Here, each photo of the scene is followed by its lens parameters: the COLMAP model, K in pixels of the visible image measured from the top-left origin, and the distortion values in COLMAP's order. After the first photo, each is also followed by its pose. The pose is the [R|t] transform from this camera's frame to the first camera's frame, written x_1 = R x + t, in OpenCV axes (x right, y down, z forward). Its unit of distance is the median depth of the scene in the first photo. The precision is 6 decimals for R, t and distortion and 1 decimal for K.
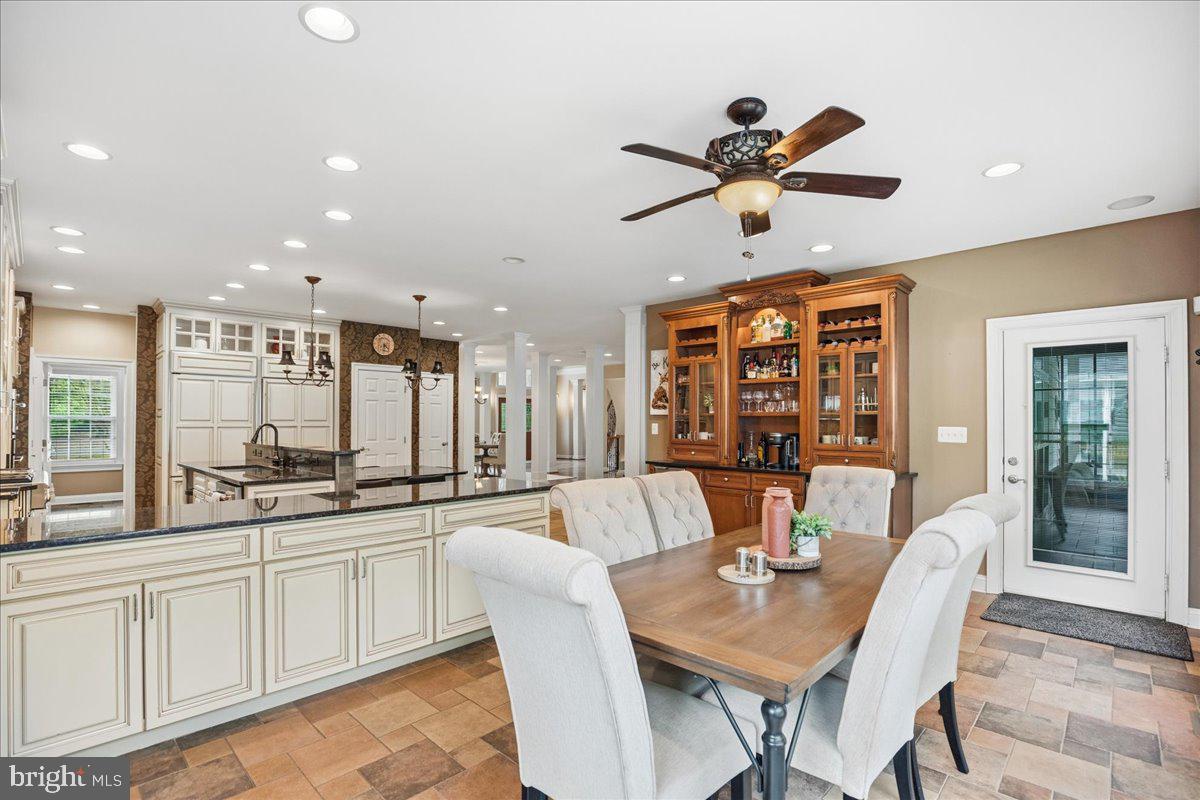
lens RADIAL K [[557.9, 0, 598.7], [0, 557.9, 407.9], [0, 0, 1]] dist [-0.044767, 0.007201]
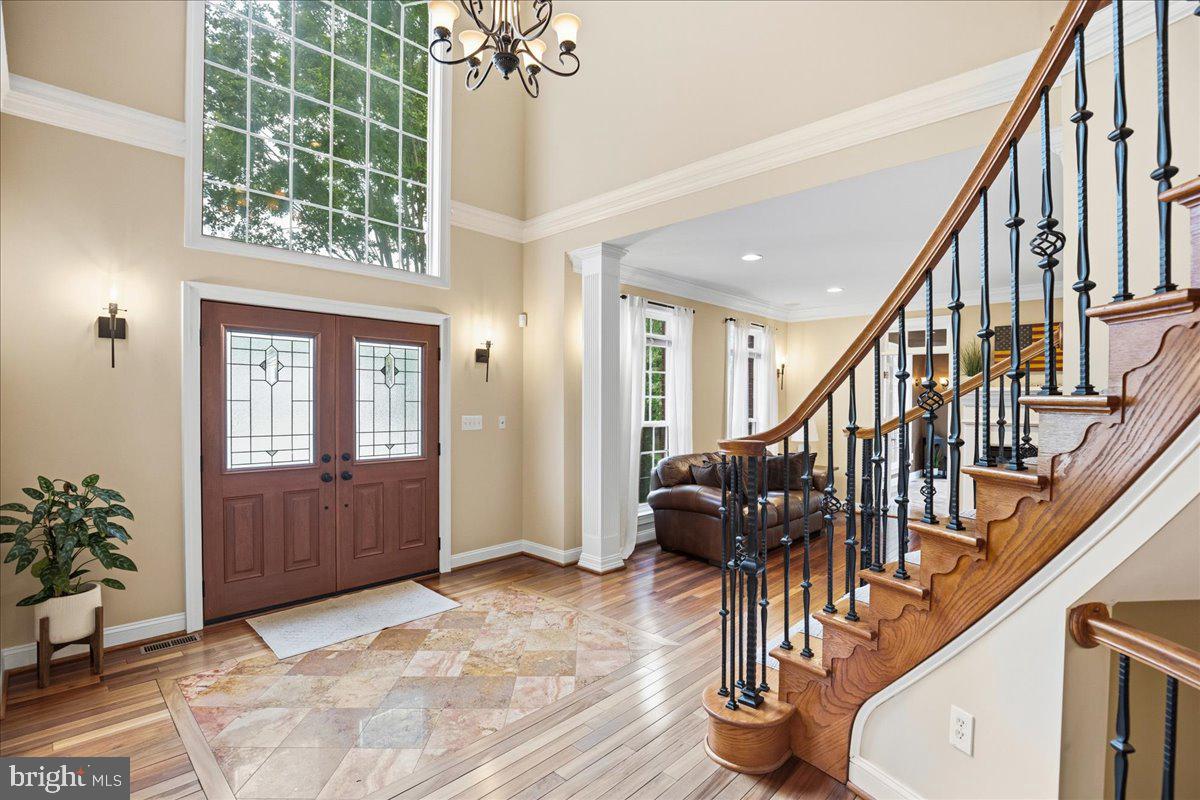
lens RADIAL K [[557.9, 0, 598.7], [0, 557.9, 407.9], [0, 0, 1]] dist [-0.044767, 0.007201]
pose [[0.999976, 0.004528, -0.005261, -0.154948], [-0.004341, 0.999379, 0.034956, 0.047869], [0.005416, -0.034932, 0.999375, 3.145944]]
